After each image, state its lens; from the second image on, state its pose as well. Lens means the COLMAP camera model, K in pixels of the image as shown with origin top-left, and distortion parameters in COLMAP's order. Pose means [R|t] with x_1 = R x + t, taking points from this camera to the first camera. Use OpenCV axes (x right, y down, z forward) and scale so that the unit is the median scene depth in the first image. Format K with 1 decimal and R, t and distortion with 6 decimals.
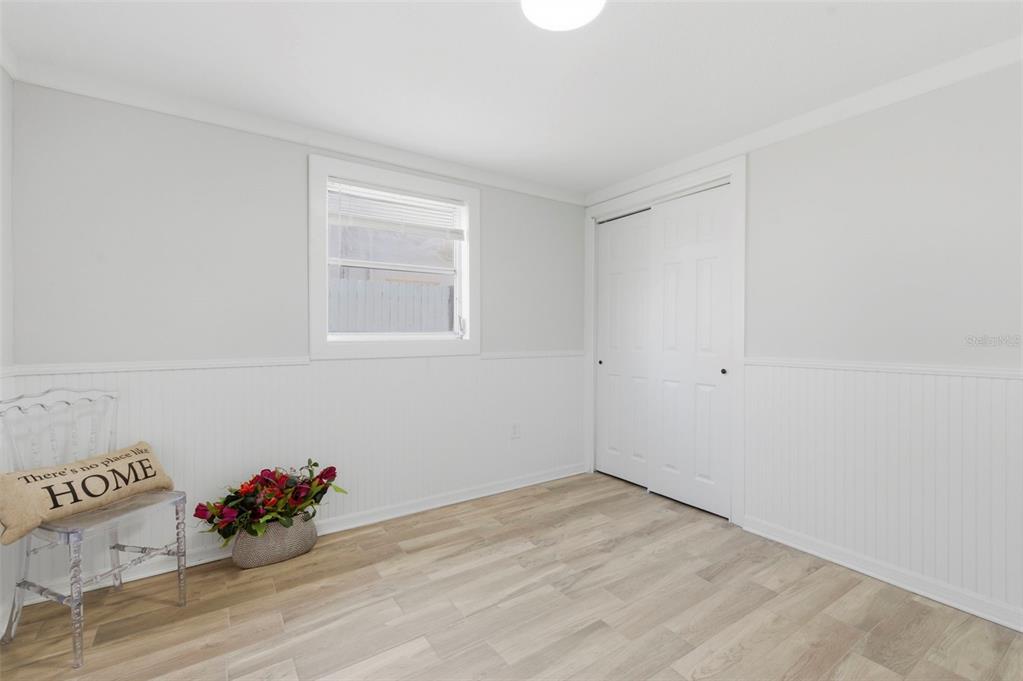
lens RADIAL K [[446.9, 0, 513.2], [0, 446.9, 339.6], [0, 0, 1]] dist [0.001304, -0.000193]
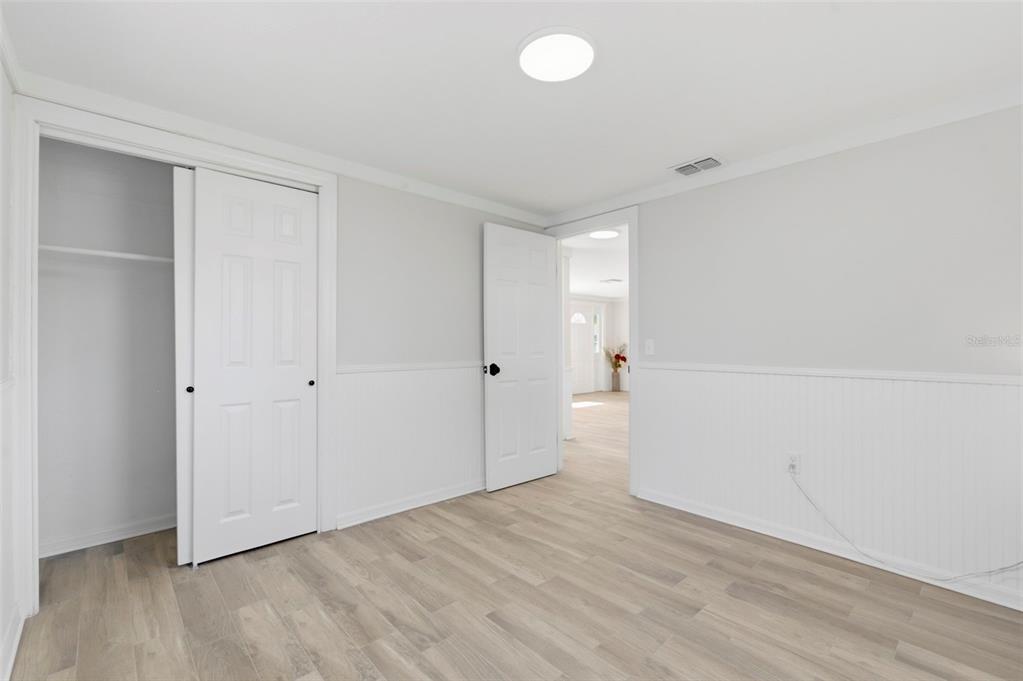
lens RADIAL K [[446.9, 0, 513.2], [0, 446.9, 339.6], [0, 0, 1]] dist [0.001304, -0.000193]
pose [[-0.148223, 0.011331, 0.988889, -0.684996], [0.013587, 0.999863, -0.009420, -0.008079], [-0.988861, 0.012040, -0.148356, 0.866249]]
